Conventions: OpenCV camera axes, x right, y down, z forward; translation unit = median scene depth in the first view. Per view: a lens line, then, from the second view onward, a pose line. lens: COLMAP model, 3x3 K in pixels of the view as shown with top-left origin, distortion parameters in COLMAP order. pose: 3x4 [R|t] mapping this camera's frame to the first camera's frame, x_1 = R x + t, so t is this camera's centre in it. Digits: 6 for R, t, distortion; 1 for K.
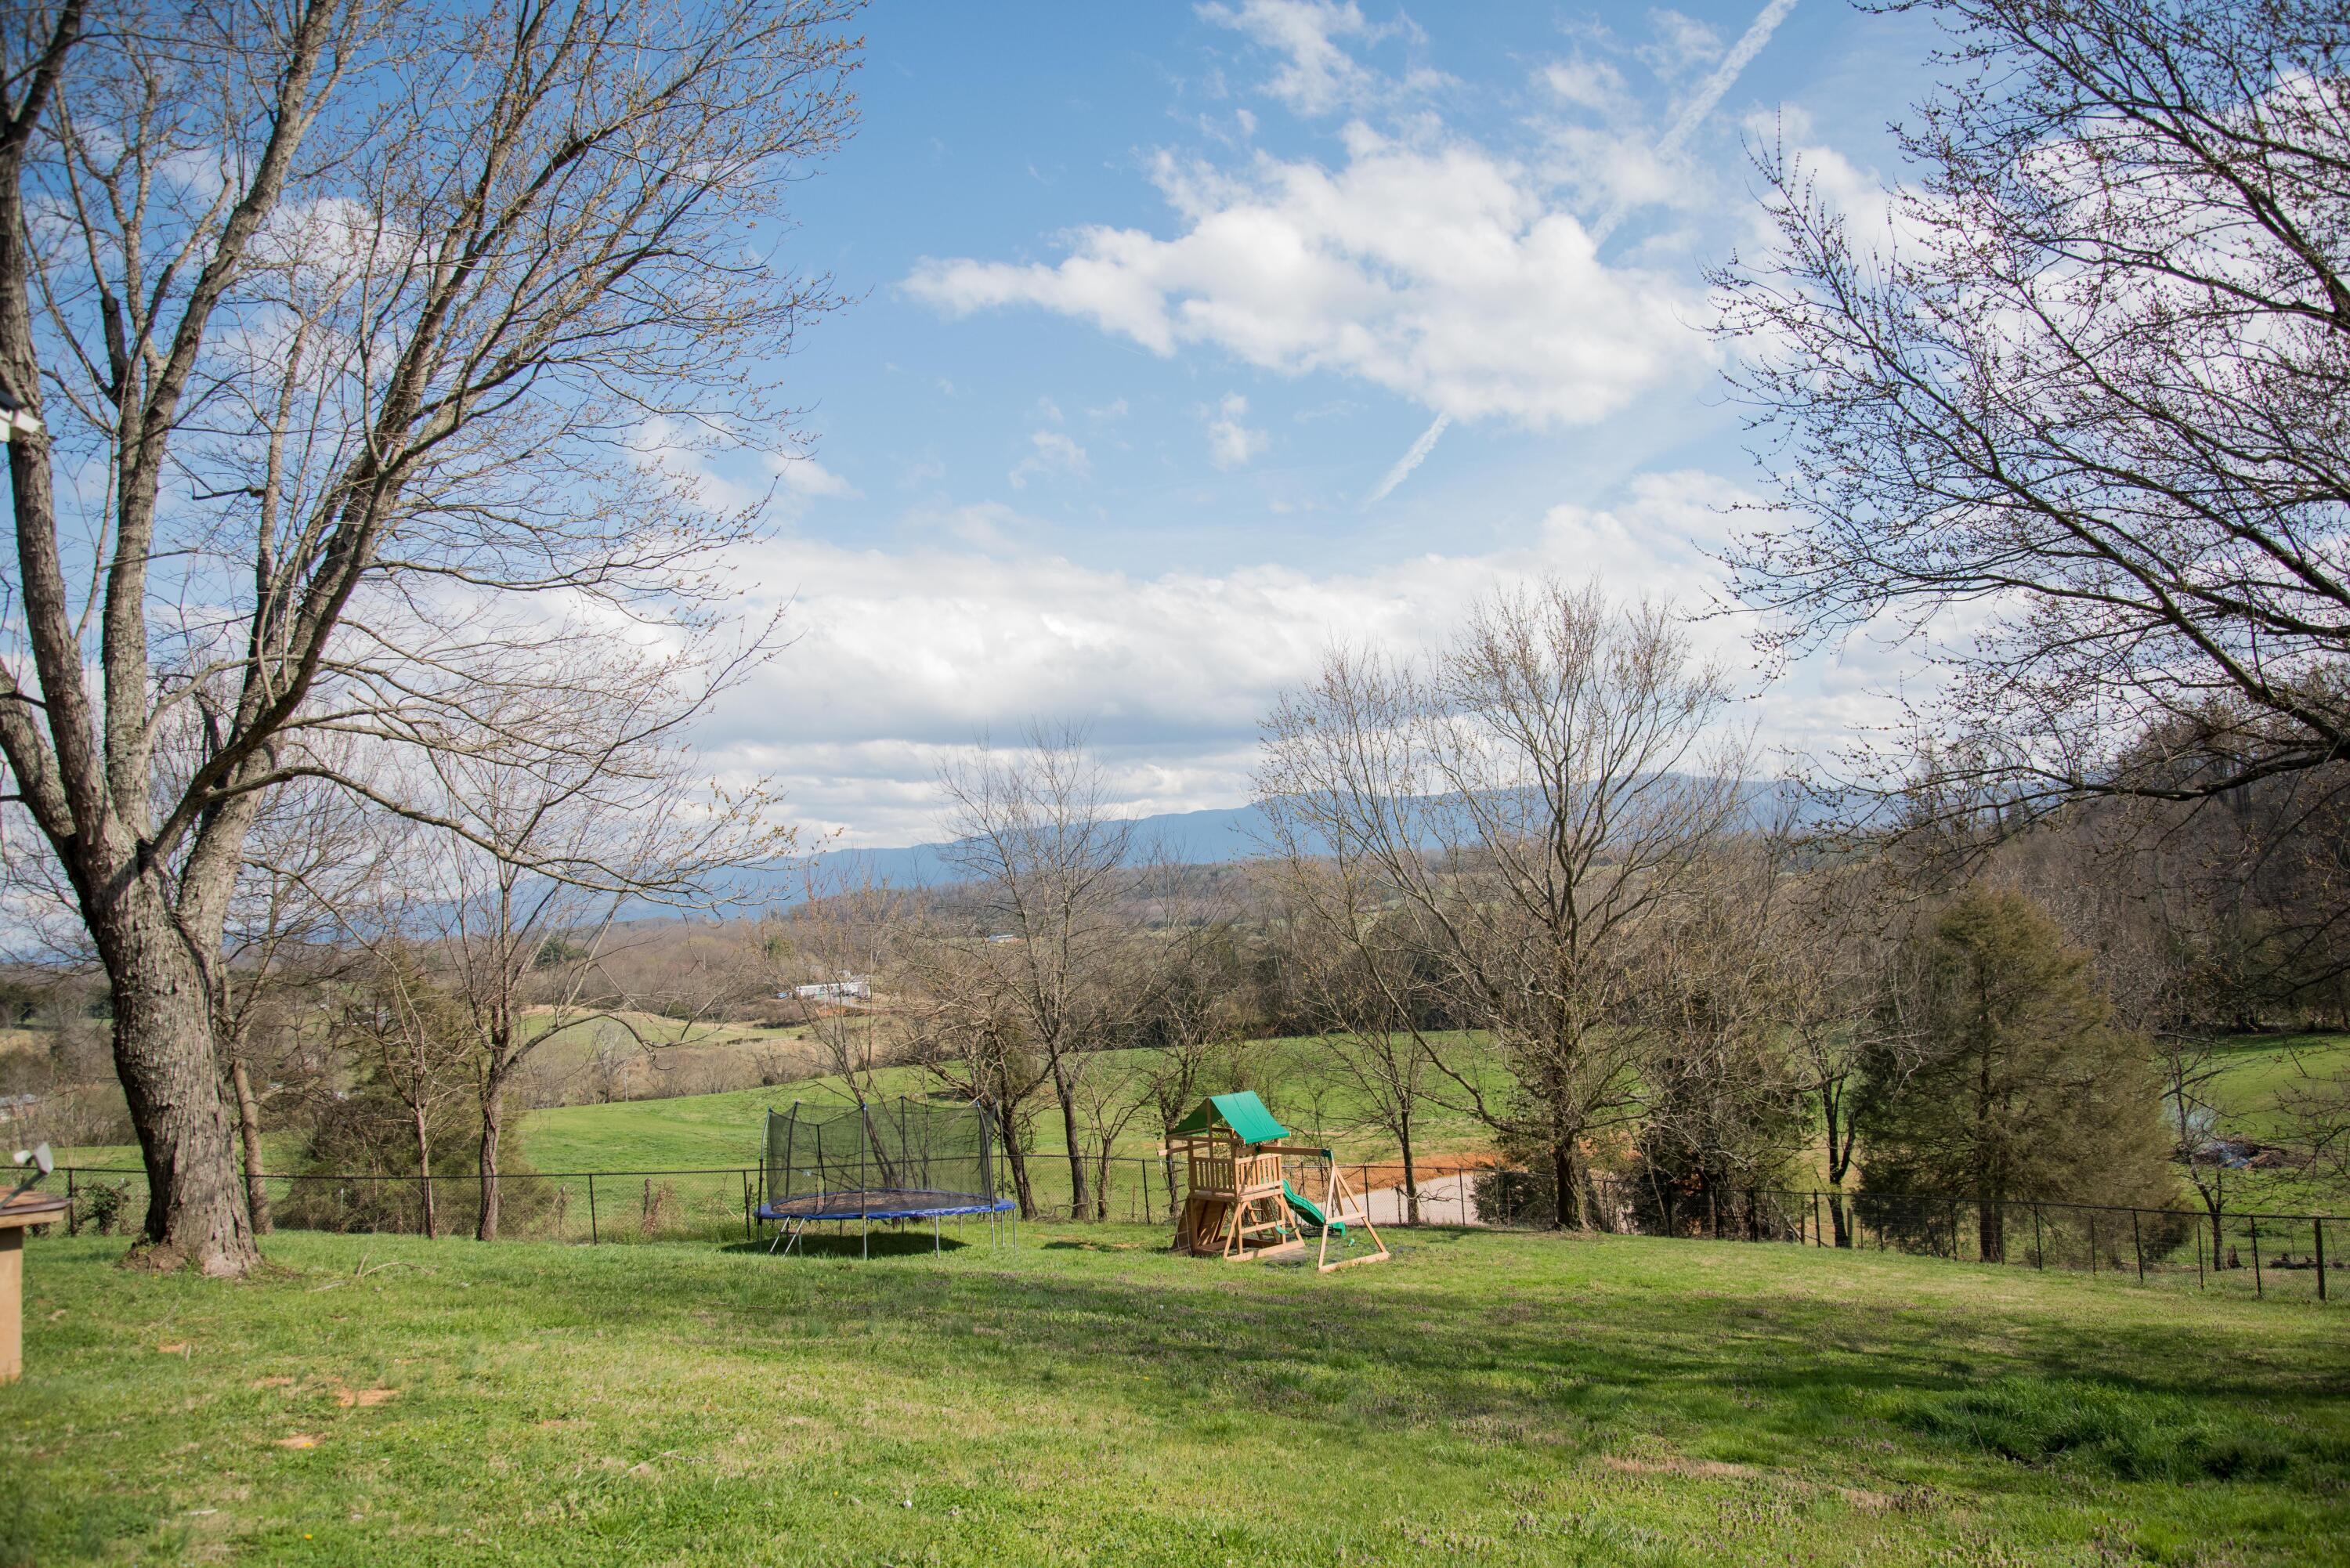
lens RADIAL K [[1654.3, 0, 1178.3], [0, 1654.3, 780.7], [0, 0, 1]] dist [-0.082497, 0.032166]
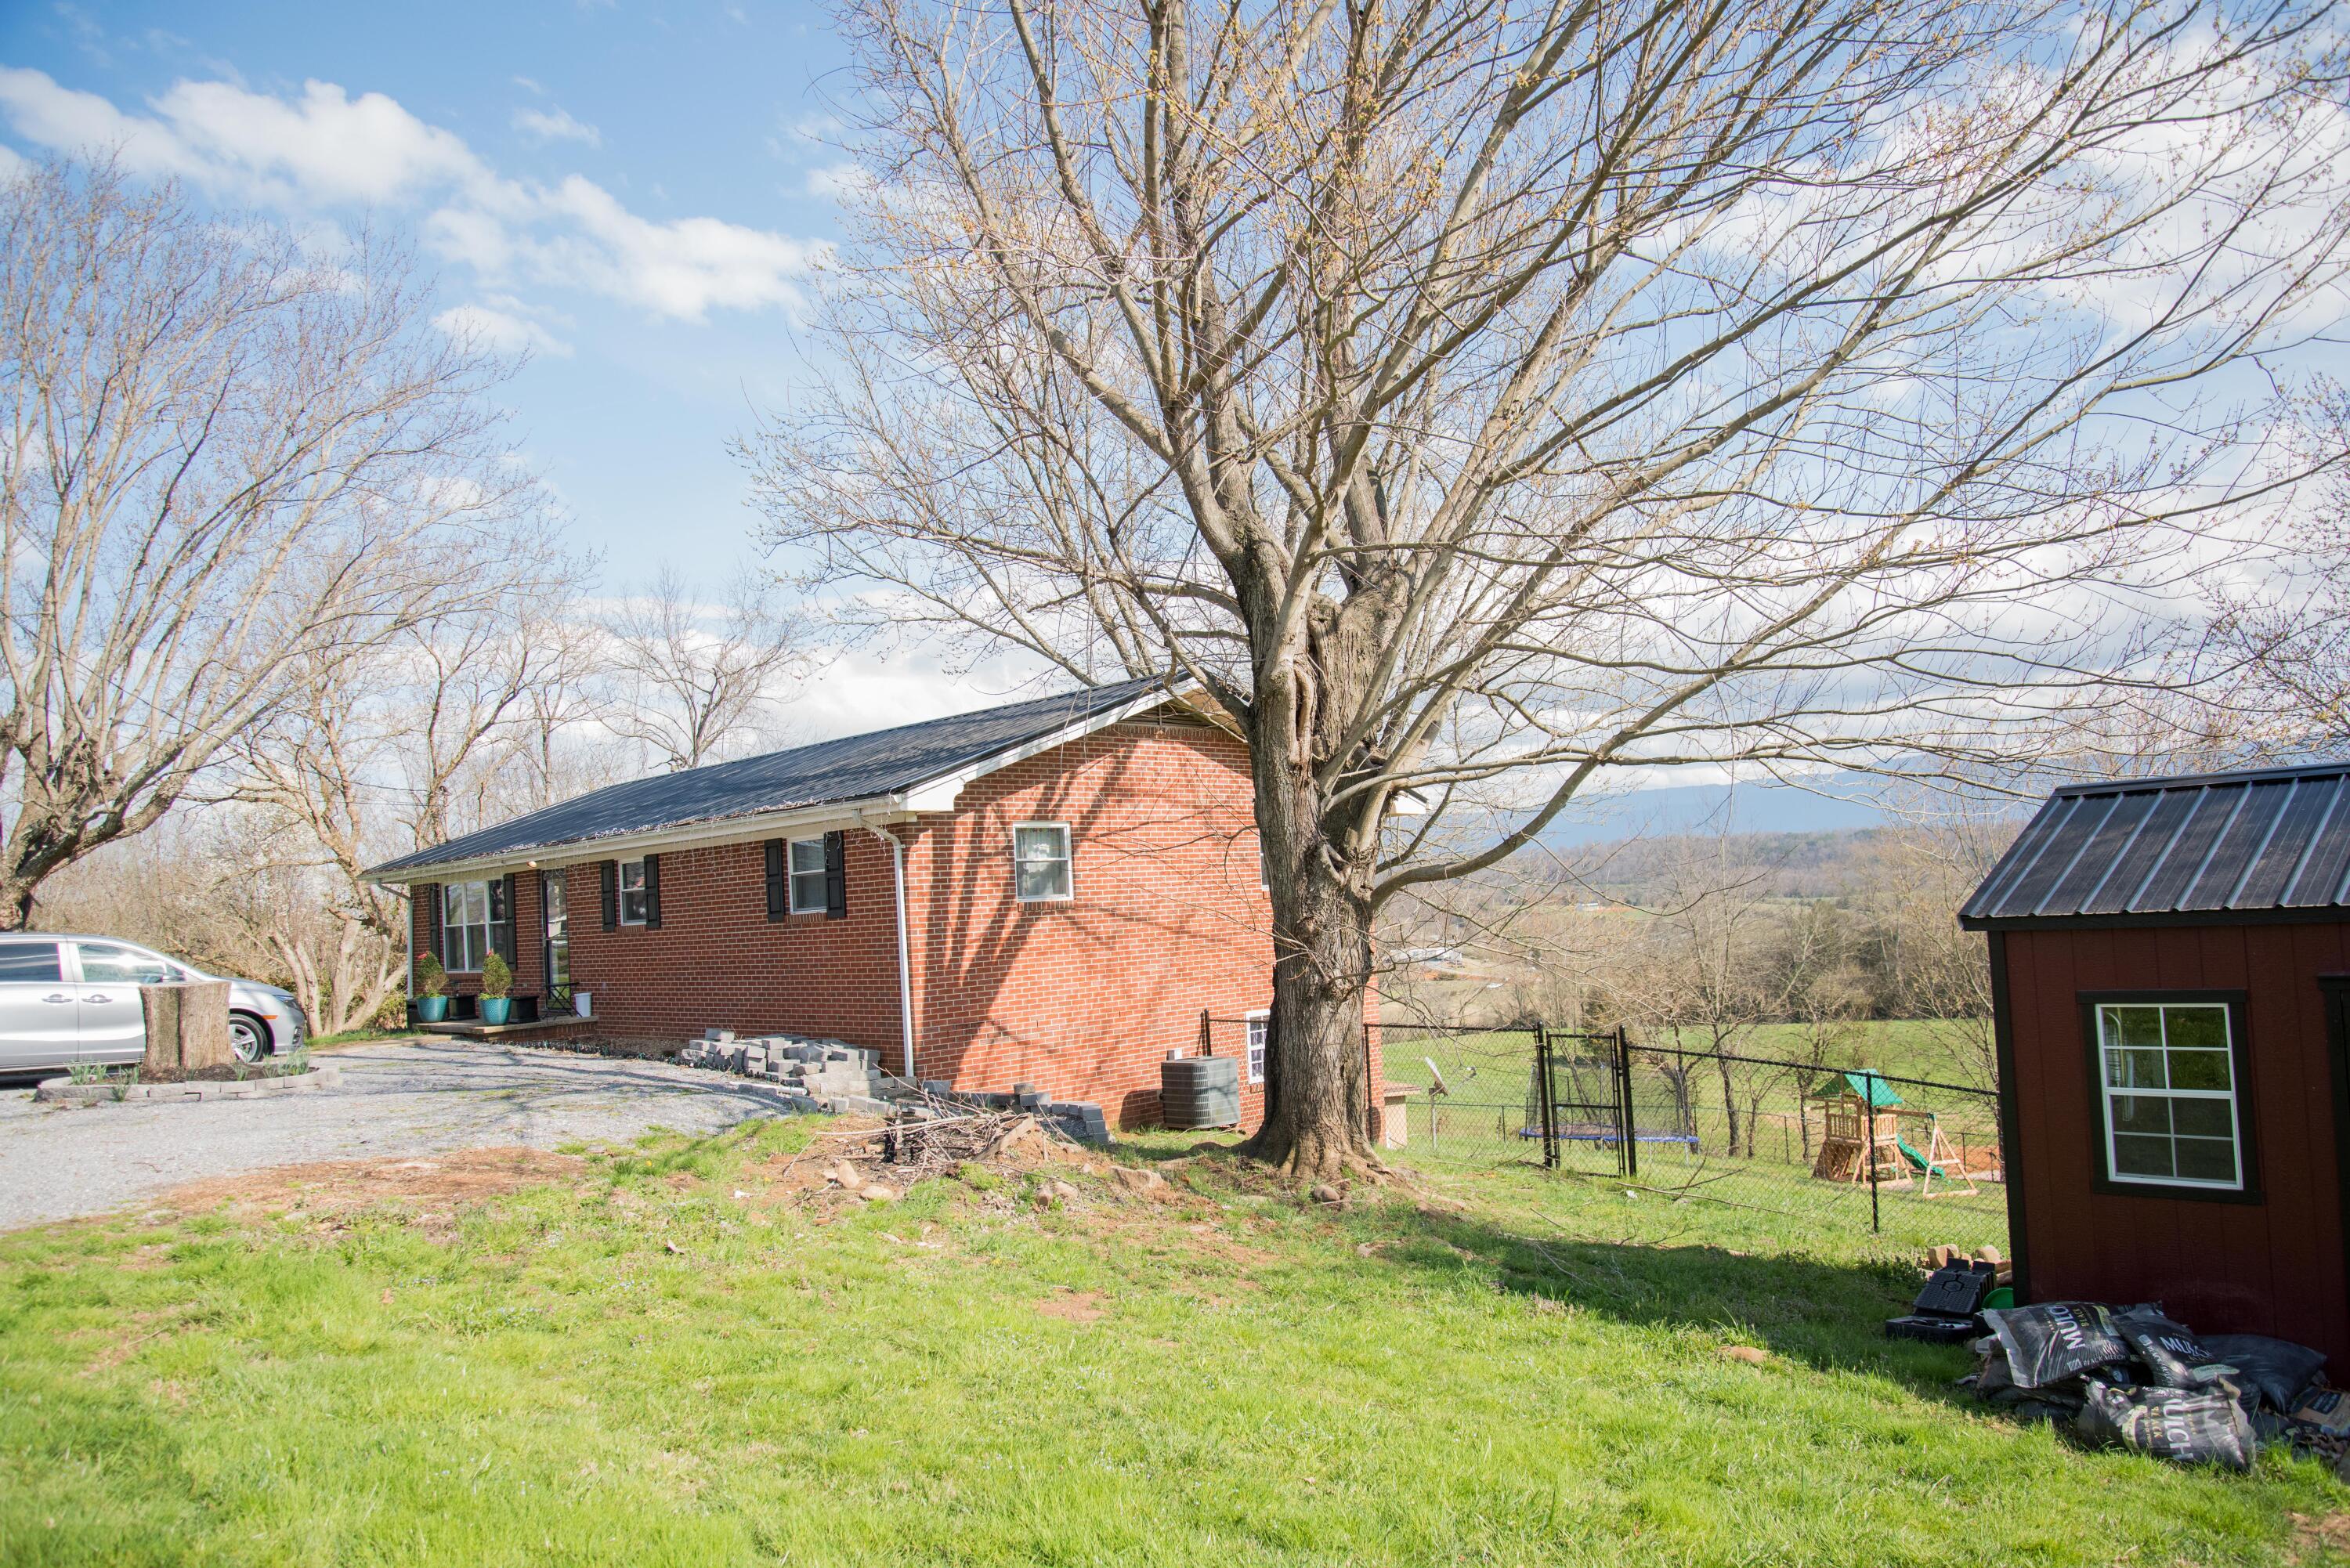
lens RADIAL K [[1654.3, 0, 1174.8], [0, 1654.3, 789.4], [0, 0, 1]] dist [-0.082497, 0.032166]
pose [[0.939884, 0.004376, -0.341465, -0.036155], [0.005064, 0.999629, 0.026752, -0.075533], [0.341455, -0.026873, 0.939514, -0.419130]]
